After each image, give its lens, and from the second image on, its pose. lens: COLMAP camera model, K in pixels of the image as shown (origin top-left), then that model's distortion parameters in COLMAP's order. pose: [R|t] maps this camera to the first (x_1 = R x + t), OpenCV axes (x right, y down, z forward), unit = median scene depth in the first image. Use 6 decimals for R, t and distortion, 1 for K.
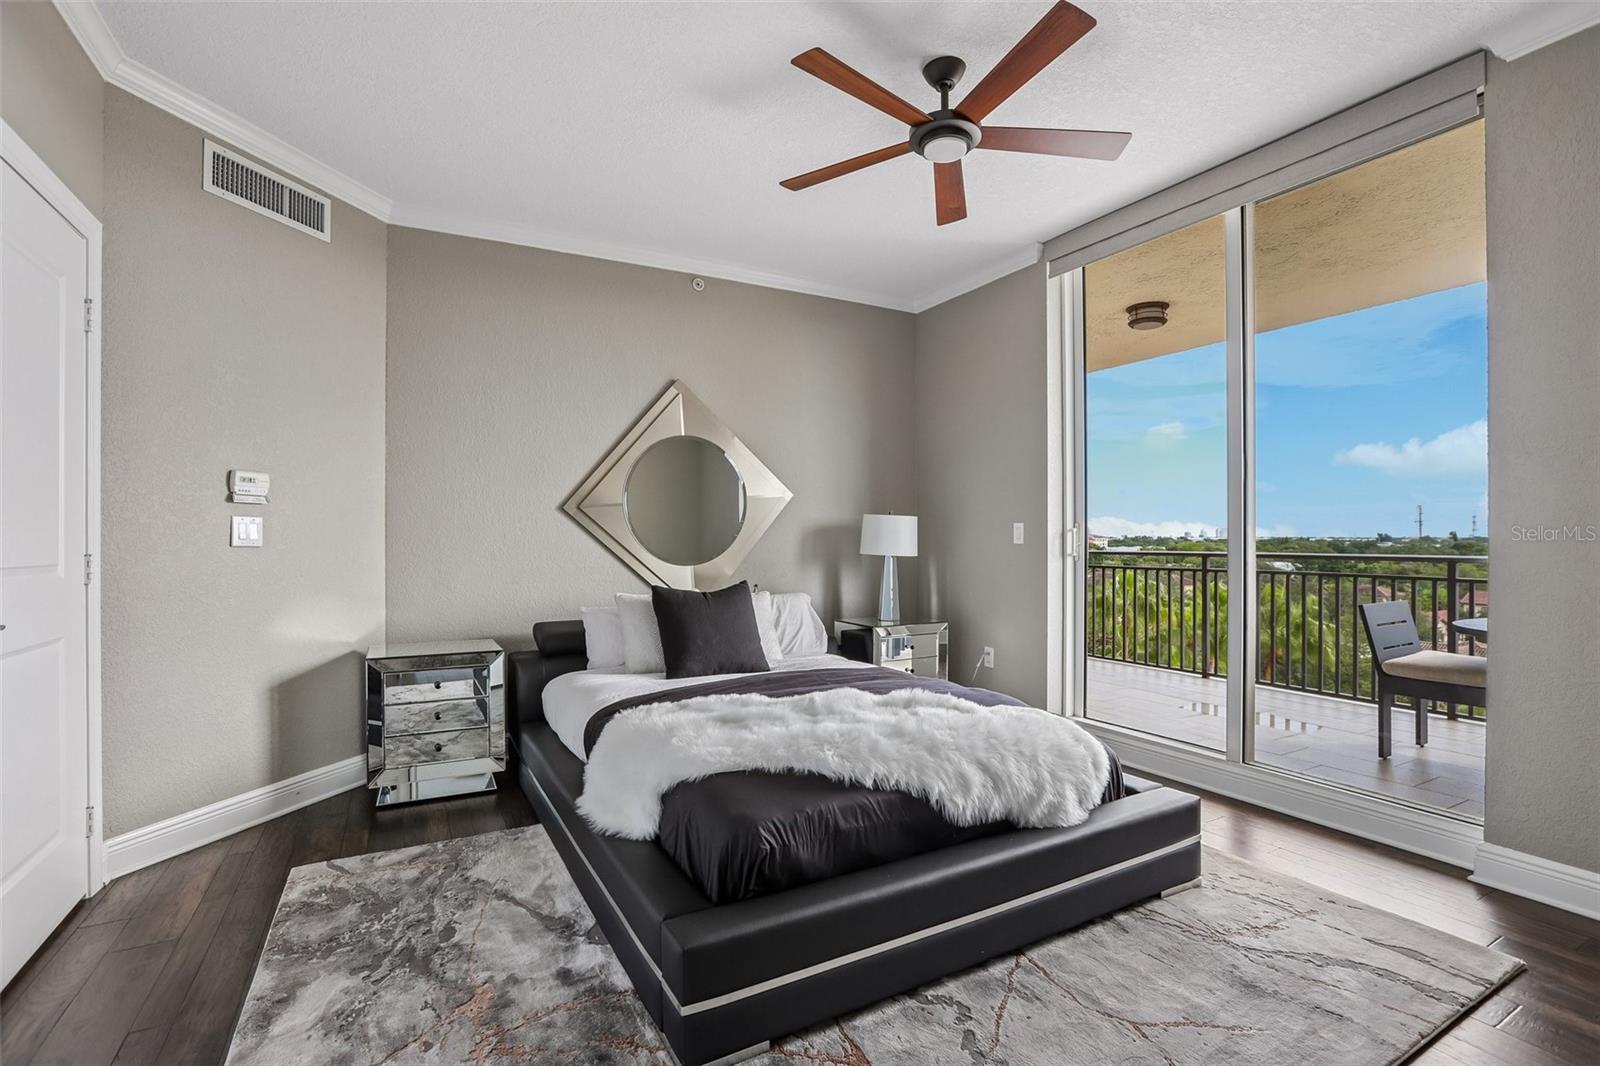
lens RADIAL K [[735.3, 0, 799.8], [0, 735.3, 540.9], [0, 0, 1]] dist [-0.052384, 0.024606]
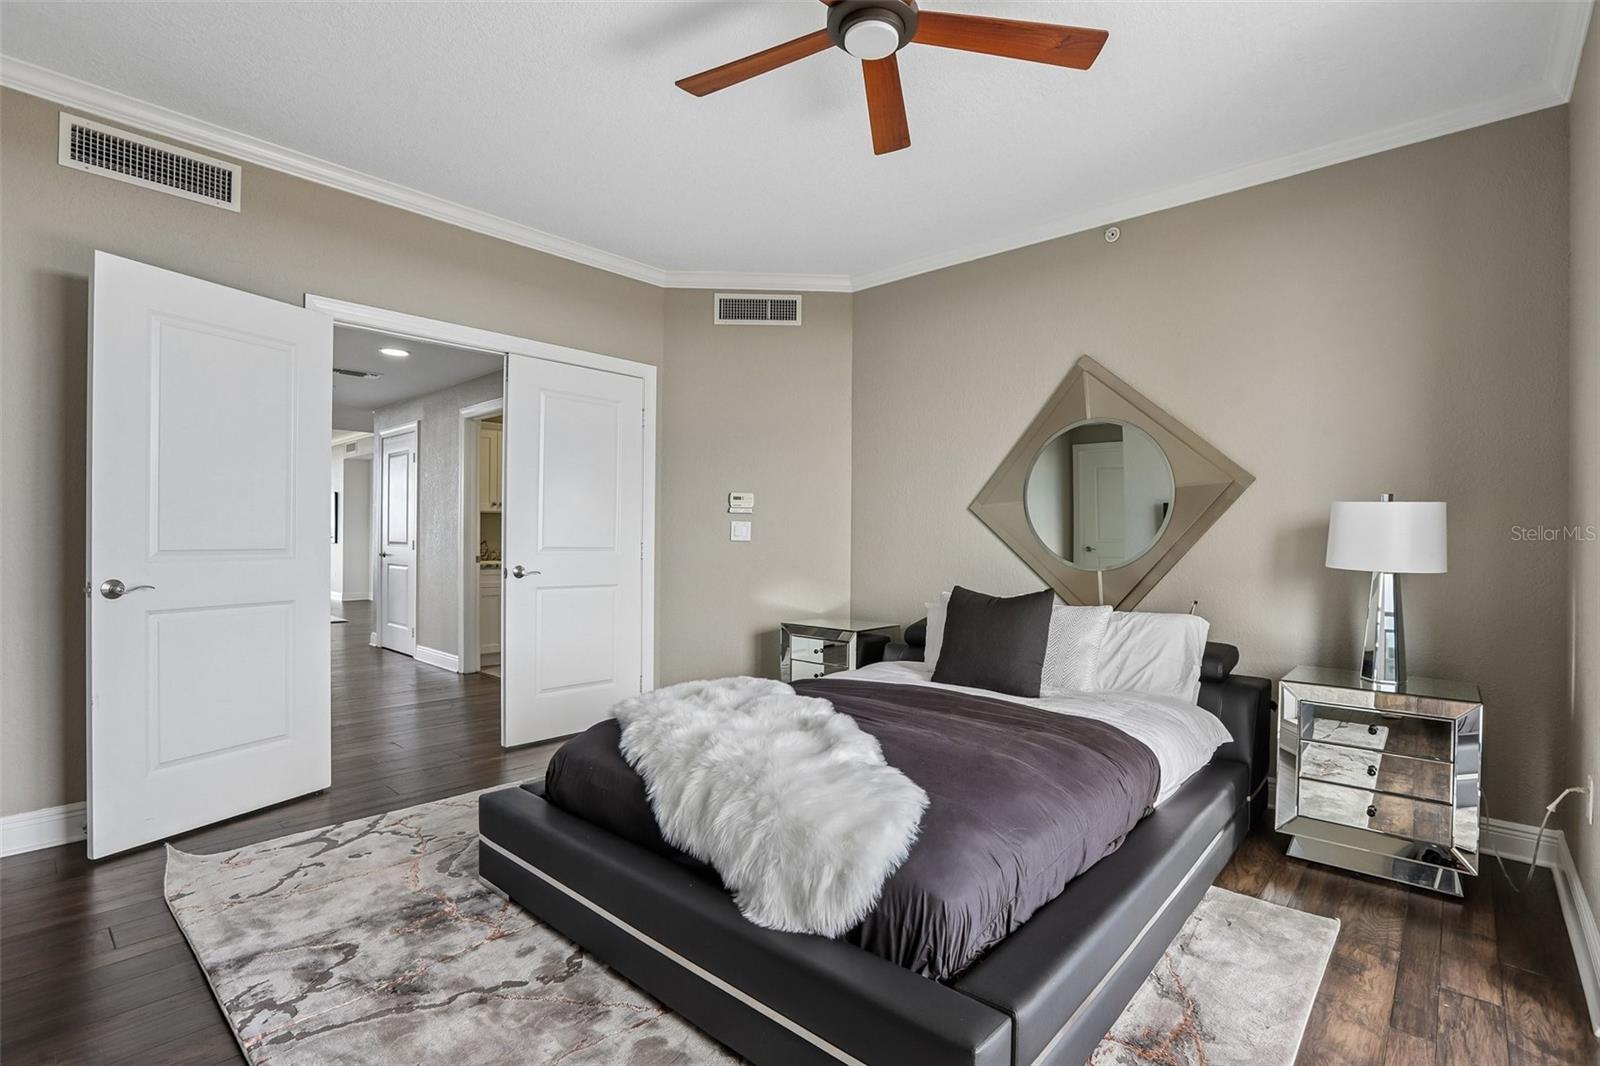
lens RADIAL K [[743.1, 0, 796.8], [0, 743.1, 547.7], [0, 0, 1]] dist [-0.042140, 0.000176]
pose [[0.336485, 0.014782, -0.941573, 0.792512], [-0.013169, 0.999853, 0.010991, 0.002654], [0.941597, 0.008702, 0.336630, 0.570893]]
